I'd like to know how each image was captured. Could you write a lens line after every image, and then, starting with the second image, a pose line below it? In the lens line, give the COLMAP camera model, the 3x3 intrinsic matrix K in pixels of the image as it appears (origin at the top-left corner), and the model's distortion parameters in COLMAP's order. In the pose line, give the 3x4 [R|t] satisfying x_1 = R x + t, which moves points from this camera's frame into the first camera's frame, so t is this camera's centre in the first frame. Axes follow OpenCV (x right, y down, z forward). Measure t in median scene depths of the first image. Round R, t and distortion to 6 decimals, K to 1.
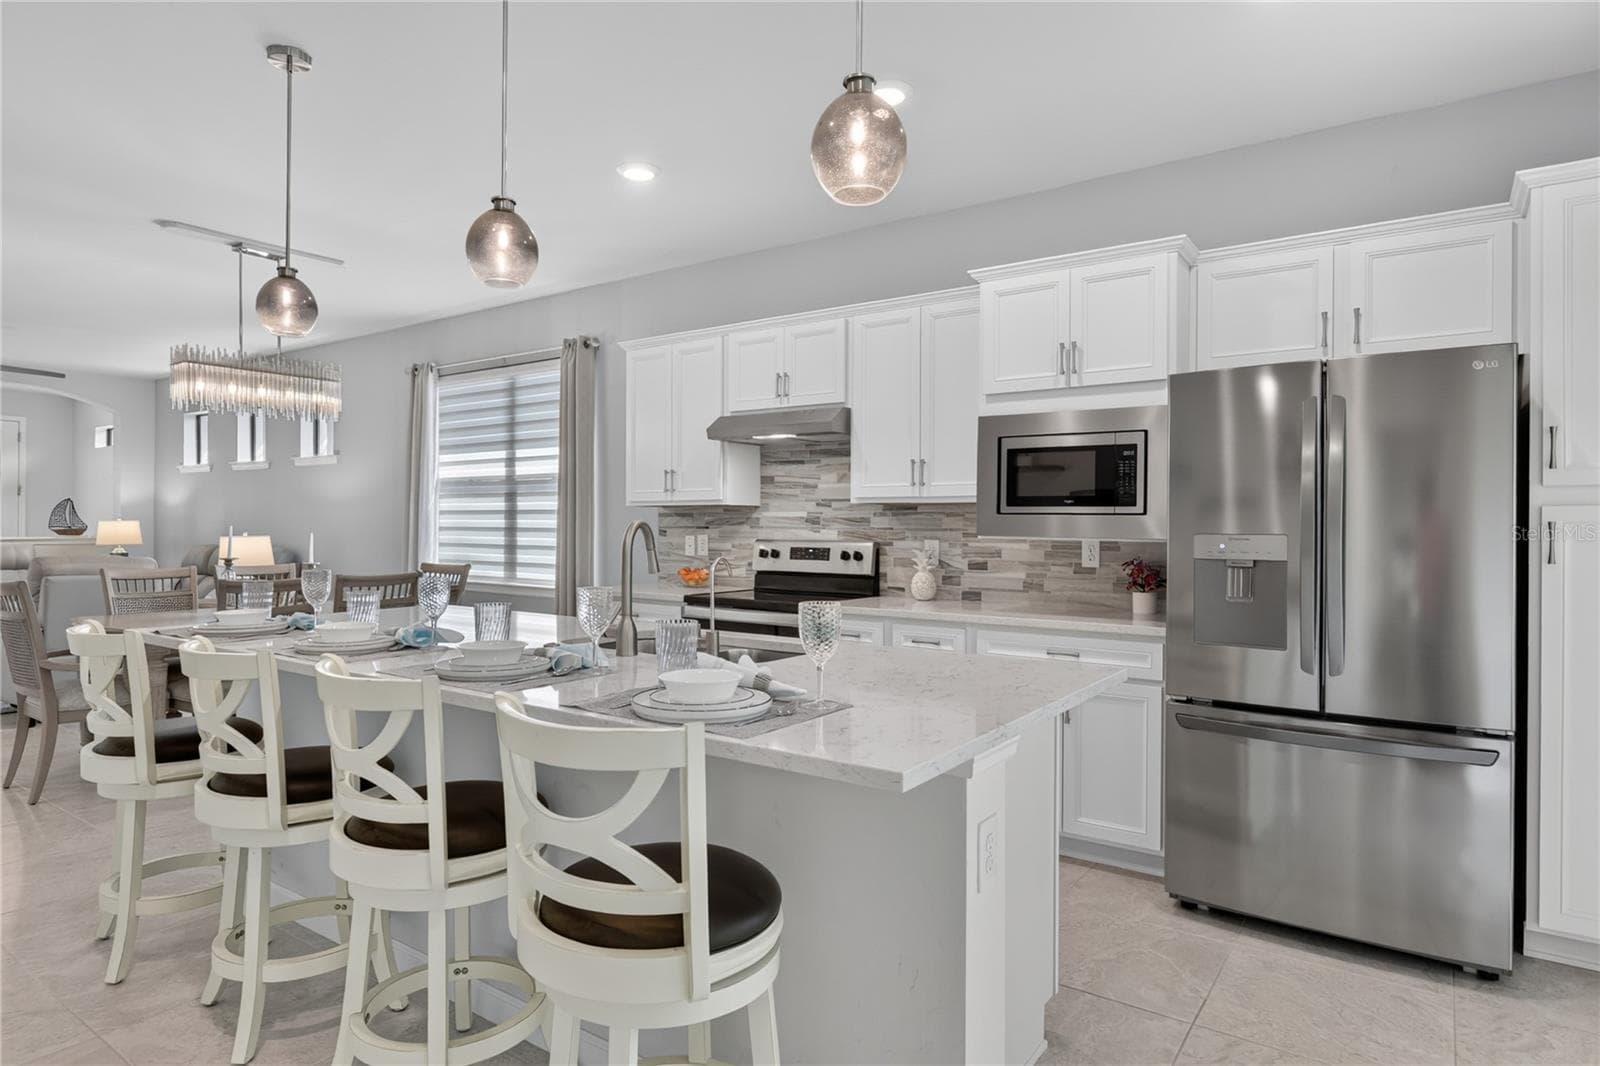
lens RADIAL K [[906.1, 0, 805.8], [0, 906.1, 523.2], [0, 0, 1]] dist [-0.000537, 0.000317]
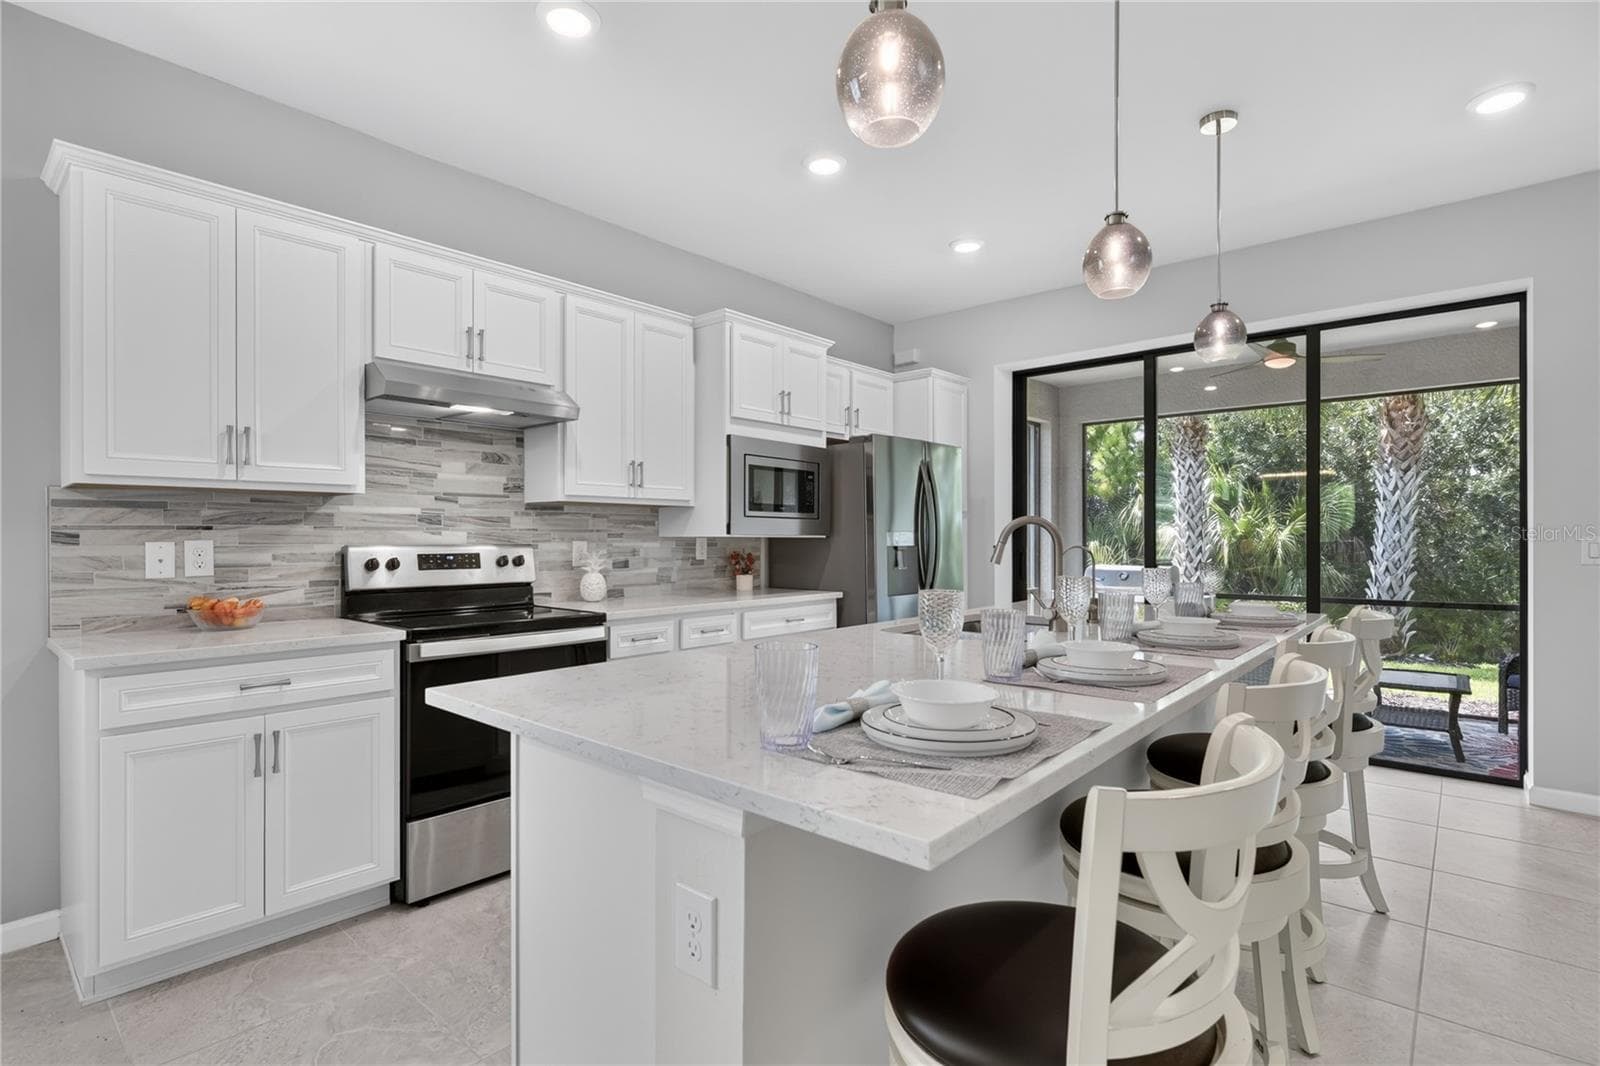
lens RADIAL K [[771.3, 0, 802.0], [0, 771.3, 536.5], [0, 0, 1]] dist [-0.002377, -0.000397]
pose [[0.101788, -0.004806, 0.994795, -0.650634], [0.000410, 0.999988, 0.004789, 0.009268], [-0.994806, -0.000080, 0.101789, 0.649724]]
